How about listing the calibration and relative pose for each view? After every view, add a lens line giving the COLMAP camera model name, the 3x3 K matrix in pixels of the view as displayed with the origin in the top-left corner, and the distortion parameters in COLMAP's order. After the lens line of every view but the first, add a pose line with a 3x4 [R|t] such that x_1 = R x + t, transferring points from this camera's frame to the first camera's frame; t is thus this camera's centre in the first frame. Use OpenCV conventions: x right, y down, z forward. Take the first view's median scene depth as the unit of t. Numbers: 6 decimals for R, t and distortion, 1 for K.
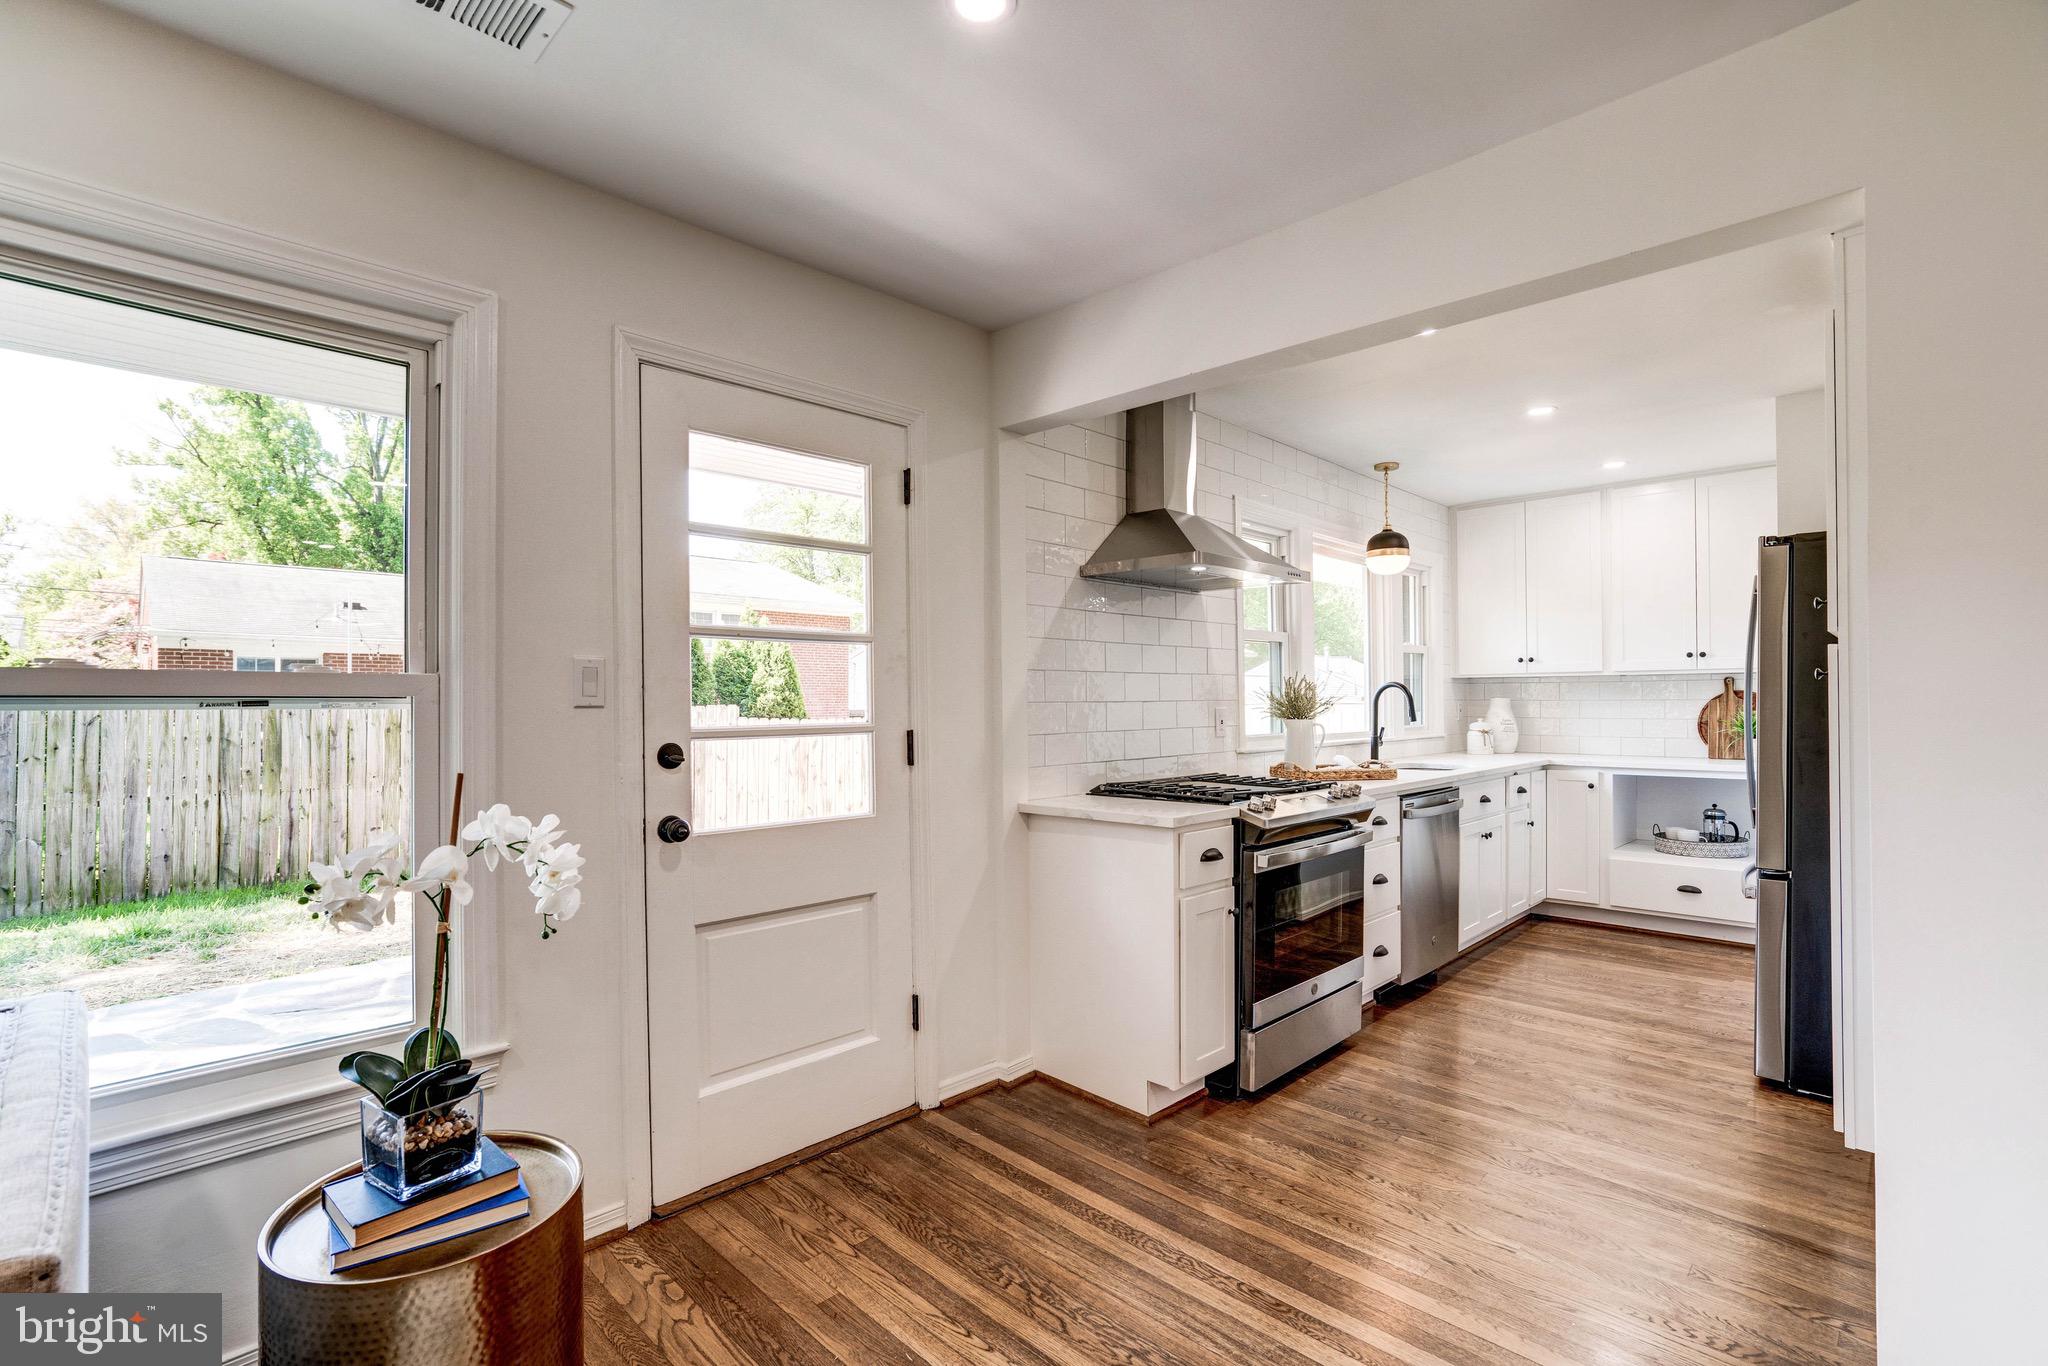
lens RADIAL K [[929.2, 0, 1018.1], [0, 929.2, 702.1], [0, 0, 1]] dist [-0.039933, 0.019511]
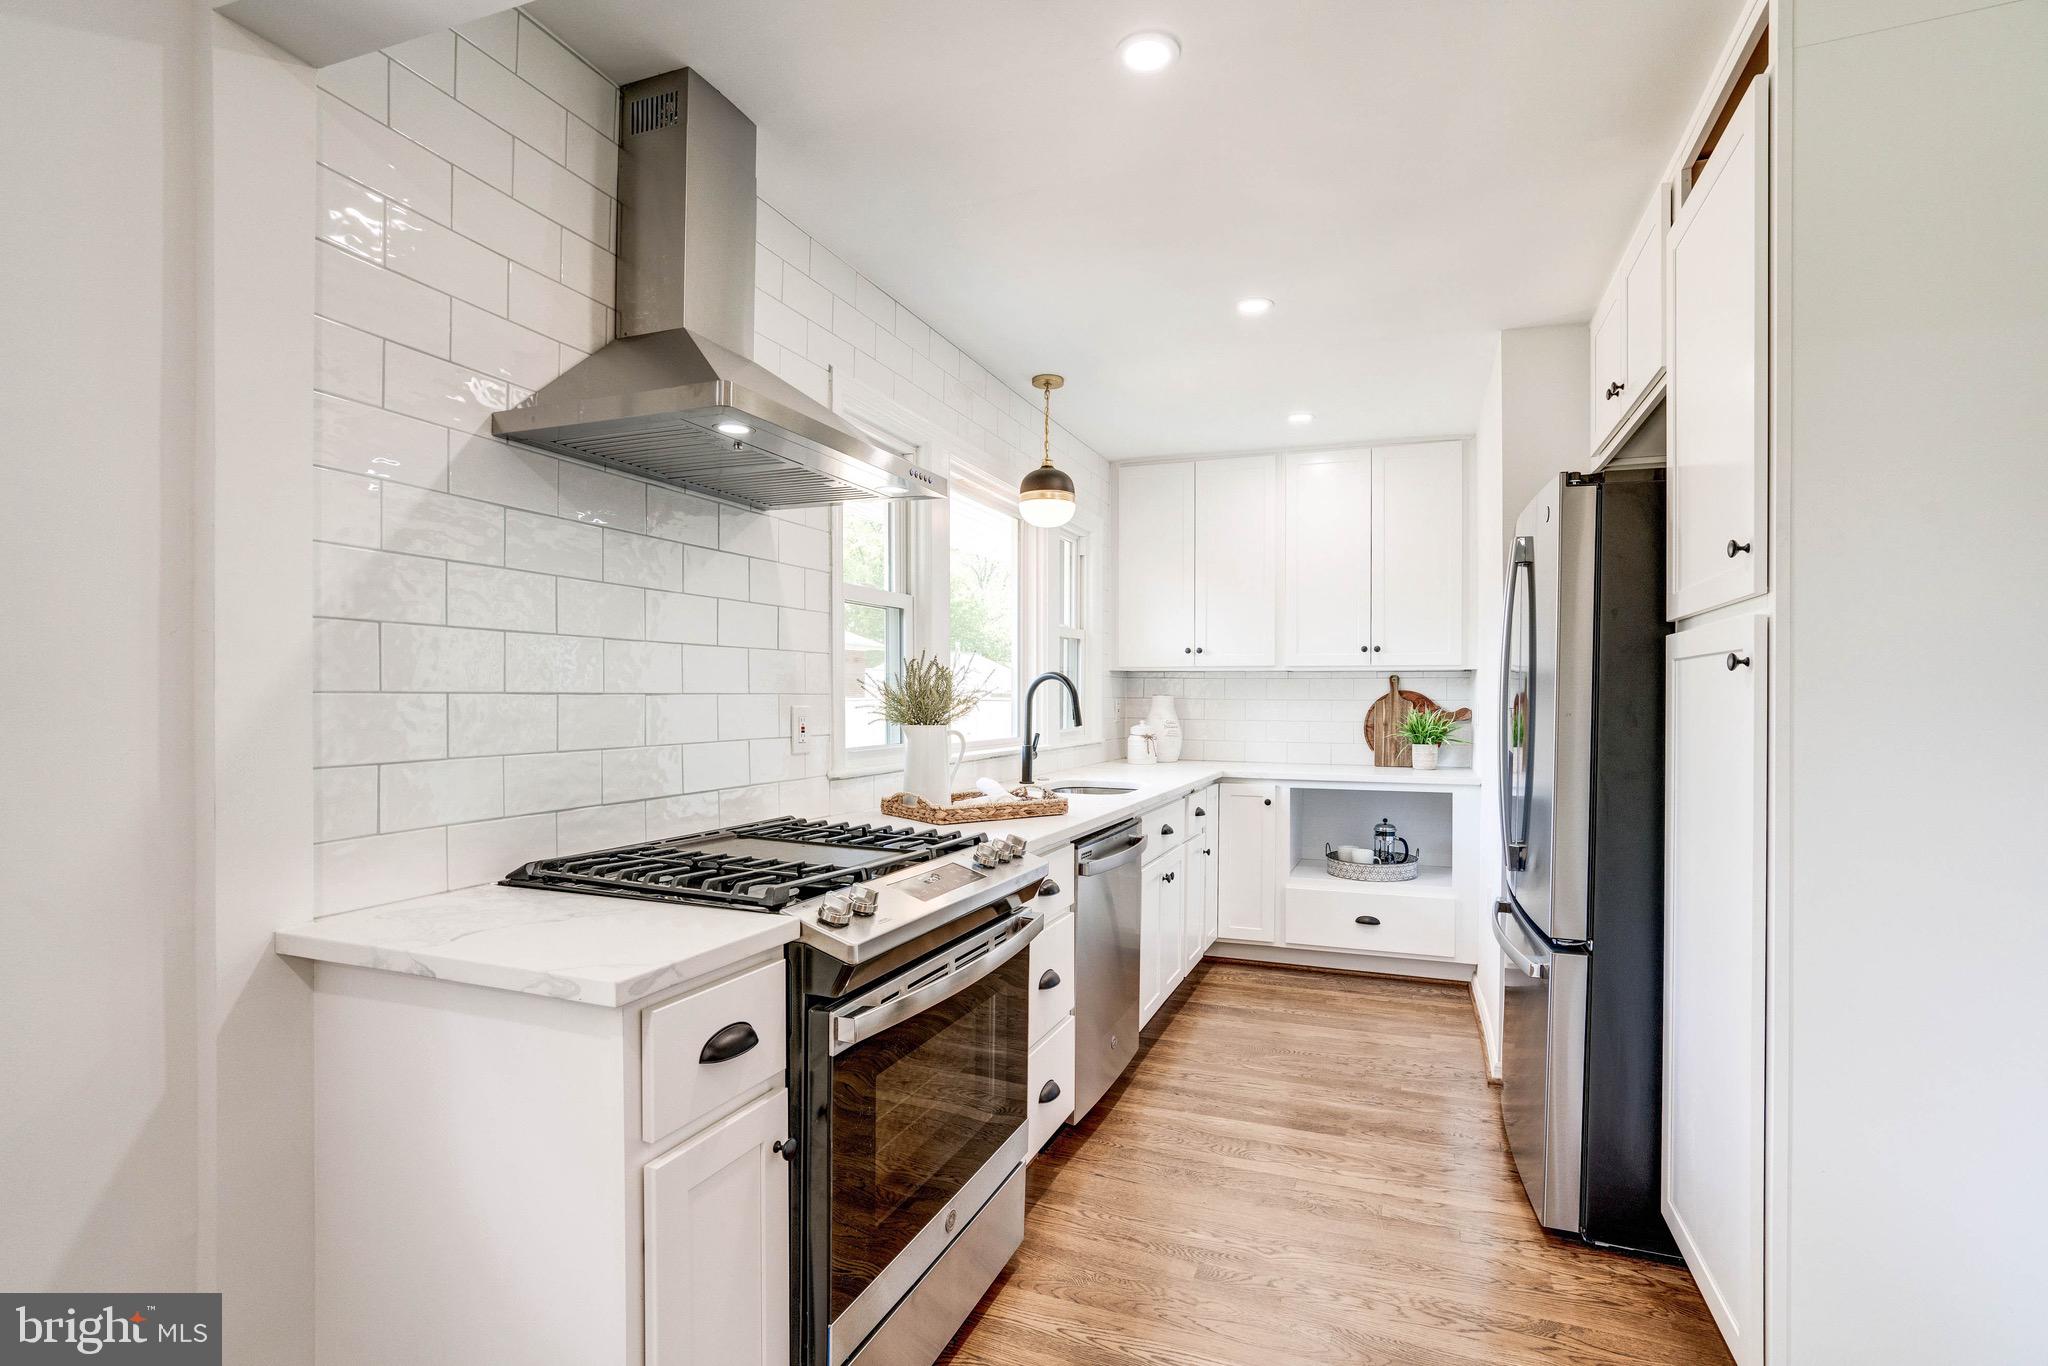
lens RADIAL K [[946.1, 0, 1055.3], [0, 946.1, 703.0], [0, 0, 1]] dist [-0.052011, 0.033519]
pose [[0.910619, 0.008606, 0.413157, 0.112116], [-0.011130, 0.999931, 0.003702, -0.000043], [-0.413096, -0.007970, 0.910652, 0.361392]]
